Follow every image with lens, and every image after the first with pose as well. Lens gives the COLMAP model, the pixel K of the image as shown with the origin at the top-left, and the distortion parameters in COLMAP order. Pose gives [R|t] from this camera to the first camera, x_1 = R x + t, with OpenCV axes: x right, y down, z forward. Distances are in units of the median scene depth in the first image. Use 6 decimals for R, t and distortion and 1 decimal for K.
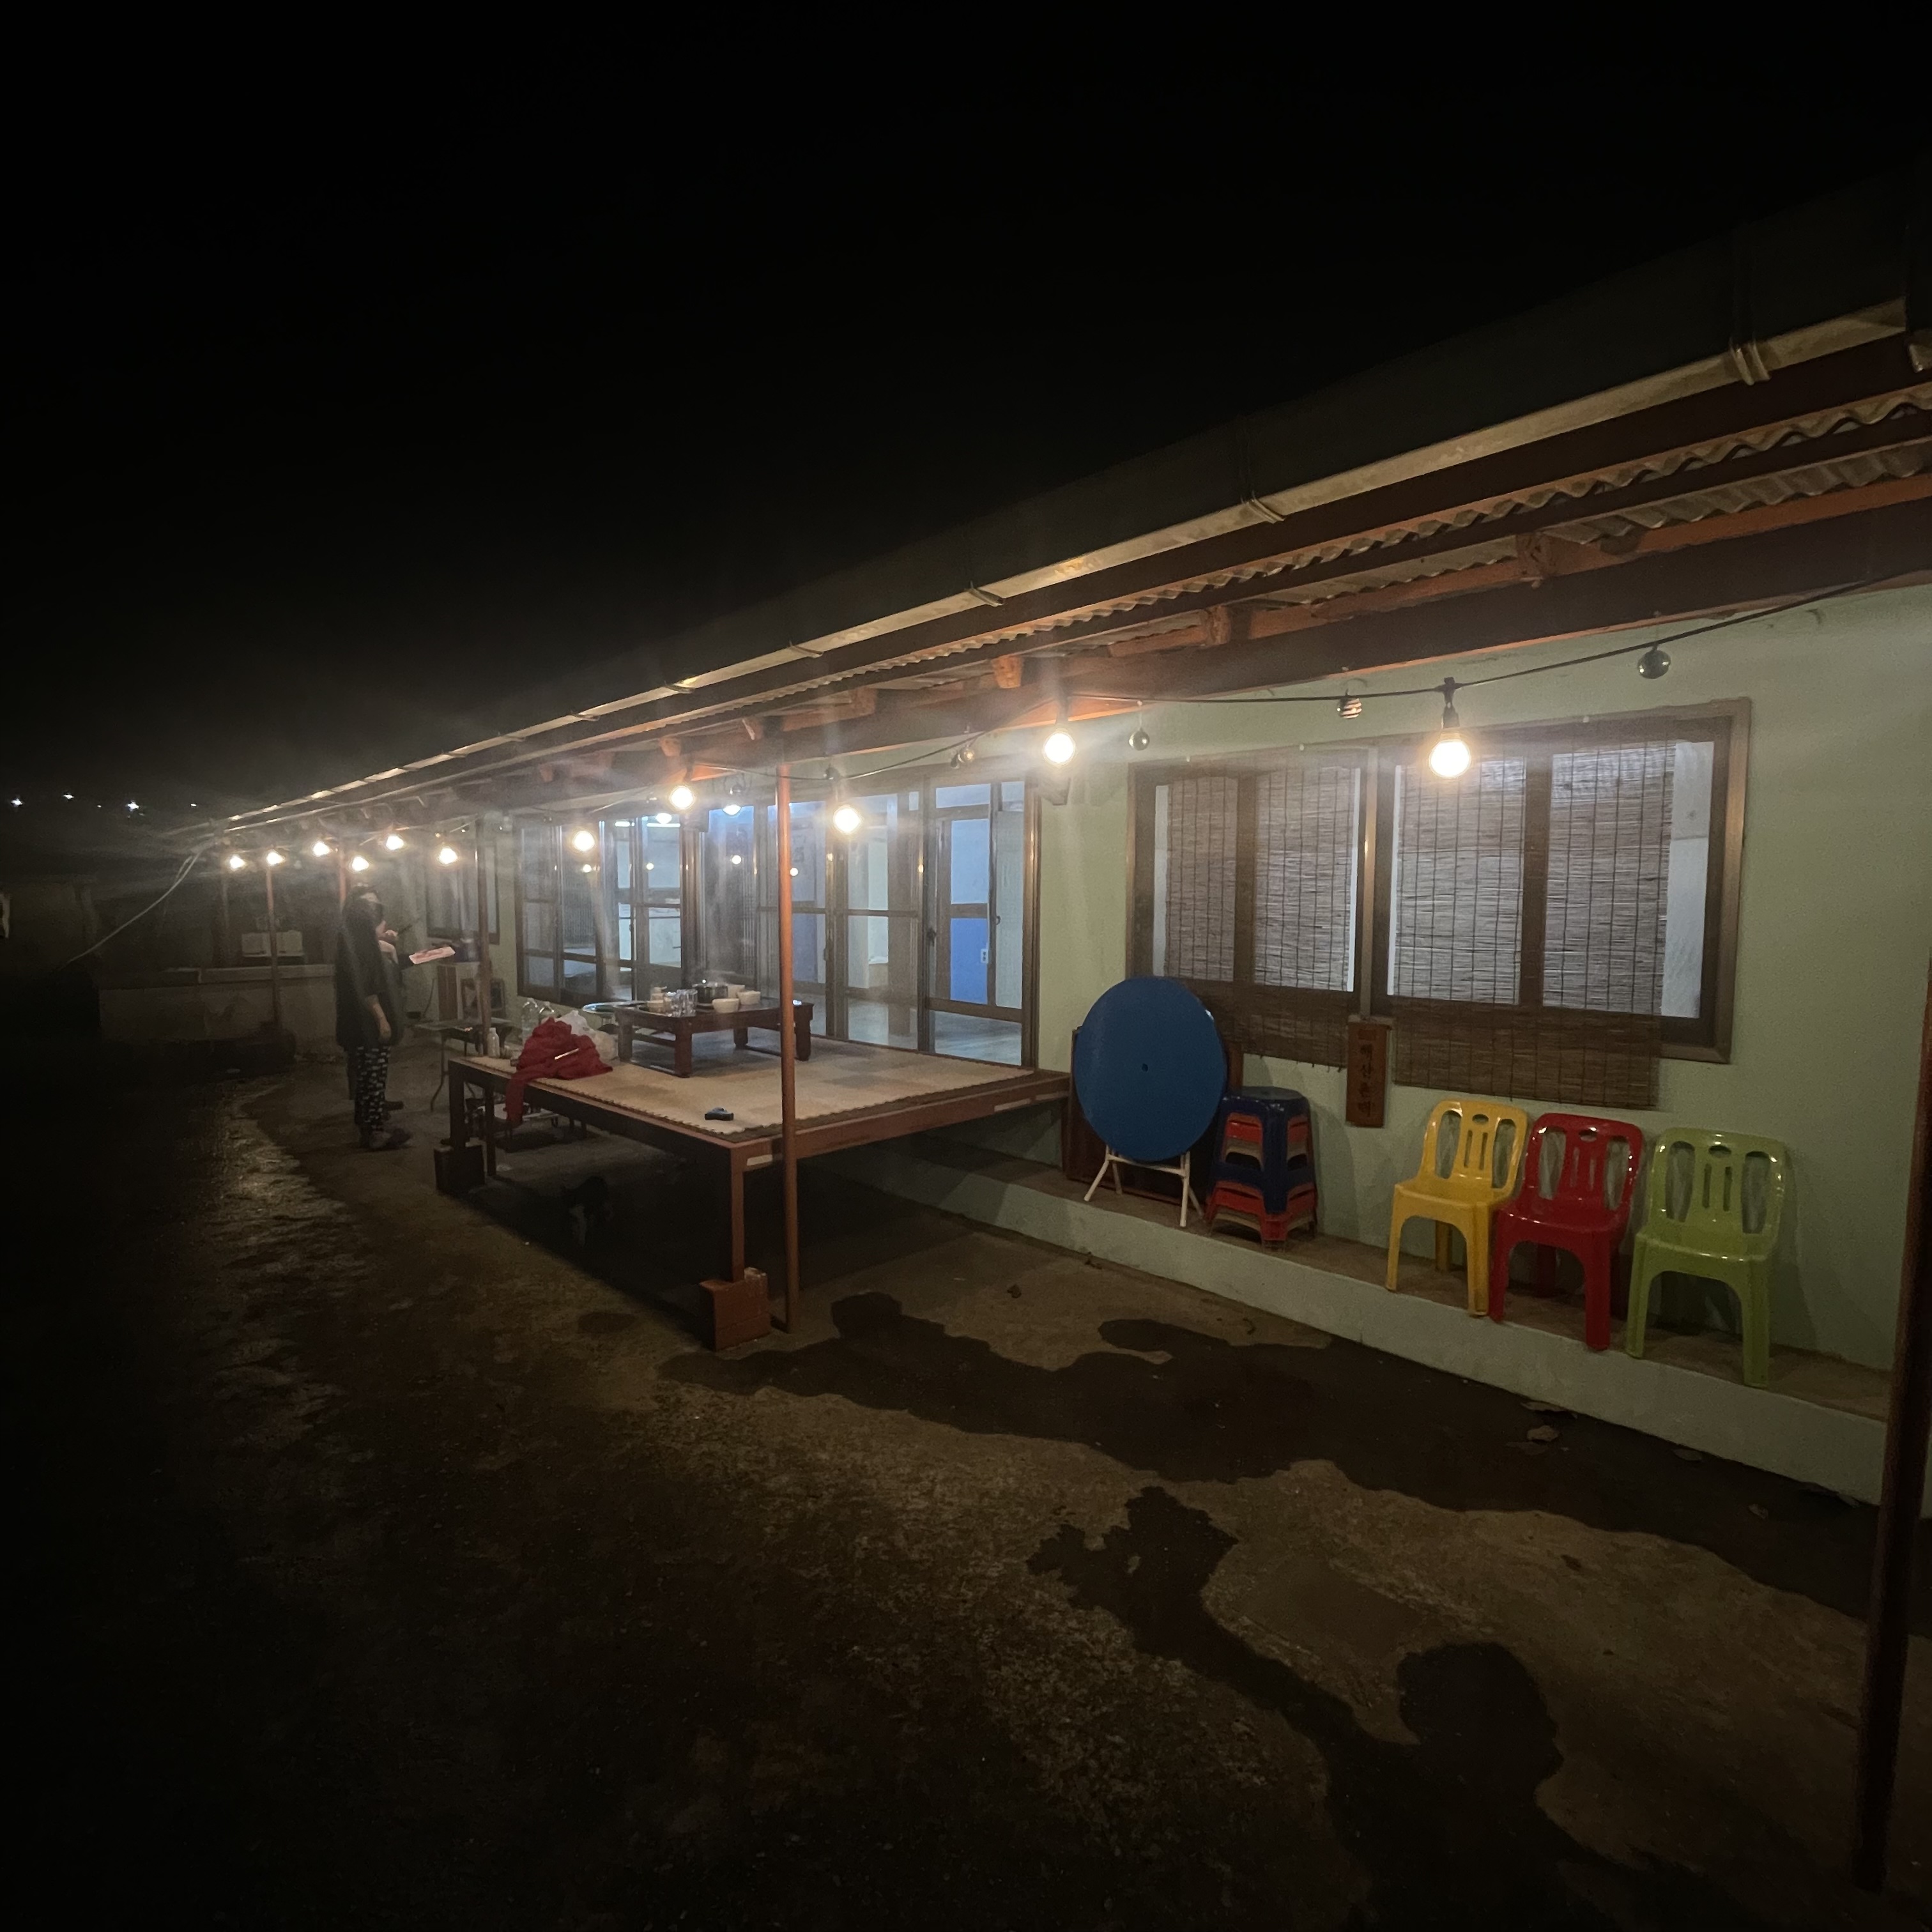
lens RADIAL K [[1002.7, 0, 960.9], [0, 1002.7, 971.1], [0, 0, 1]] dist [-0.004382, 0.001627]
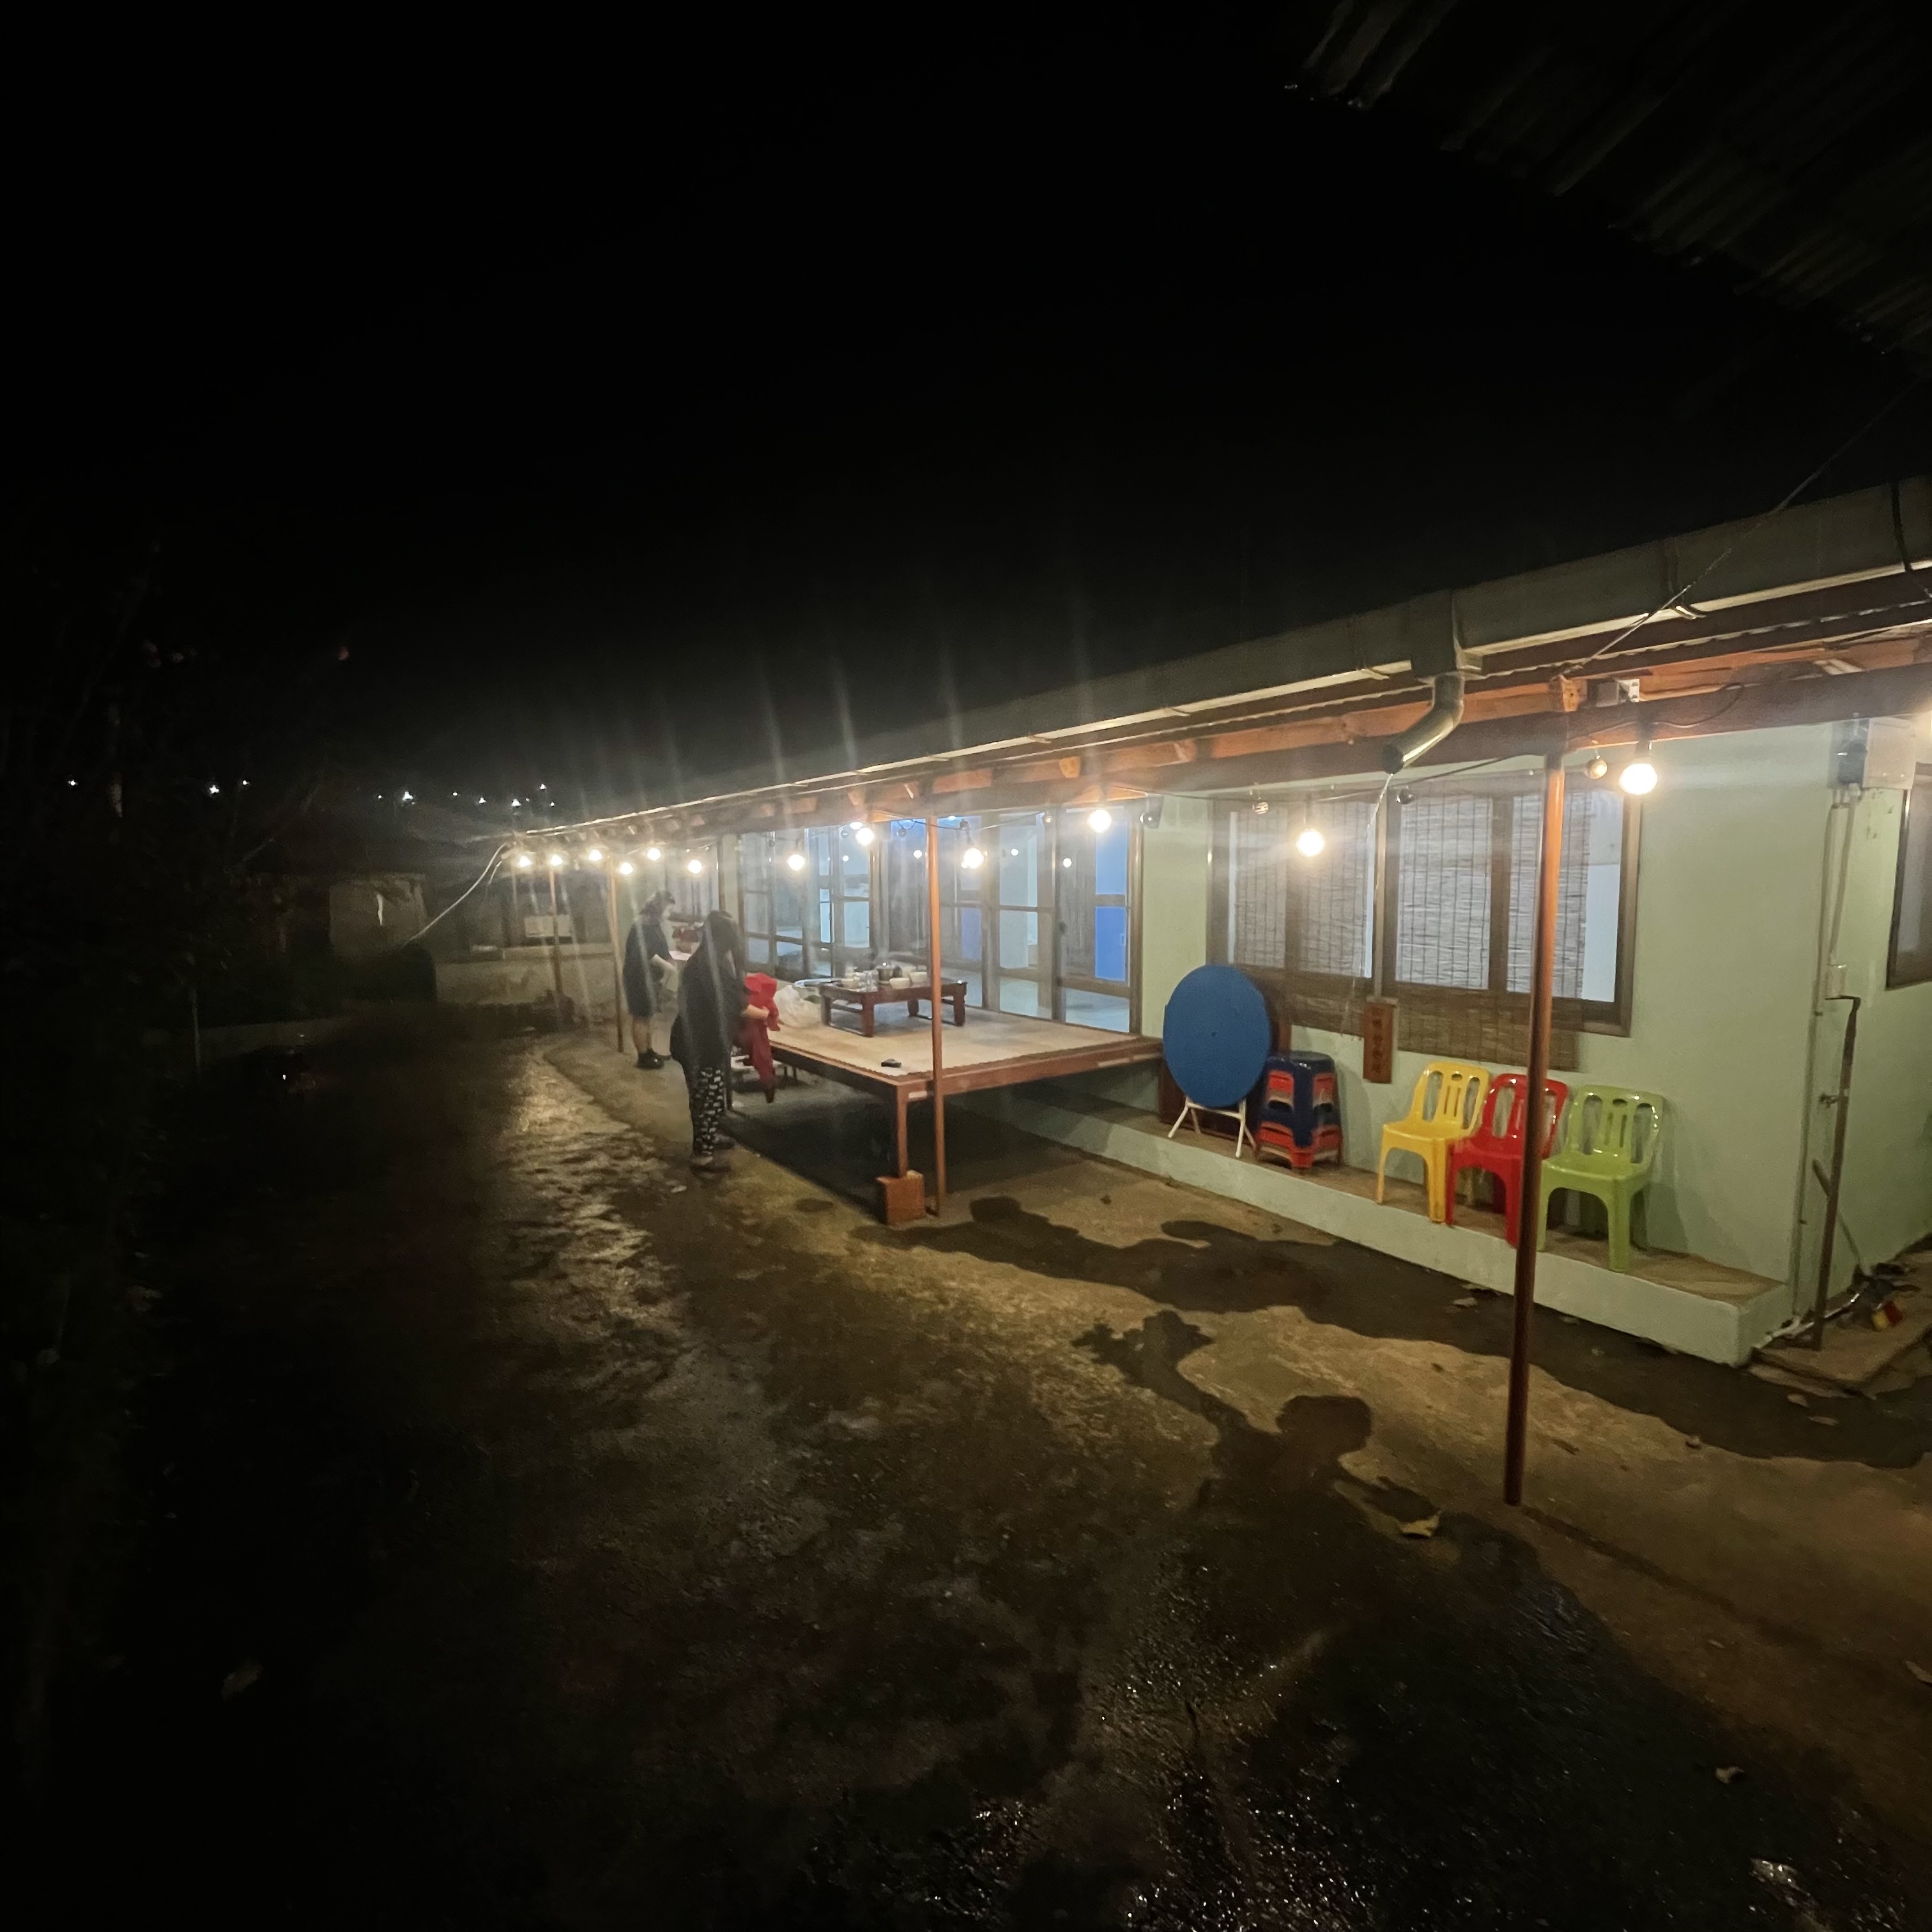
lens RADIAL K [[1002.7, 0, 968.6], [0, 1002.7, 970.7], [0, 0, 1]] dist [-0.004382, 0.001627]
pose [[0.983691, 0.005318, -0.179786, 0.124670], [-0.000225, 0.999598, 0.028338, -0.026412], [0.179864, -0.027836, 0.983297, -0.376703]]
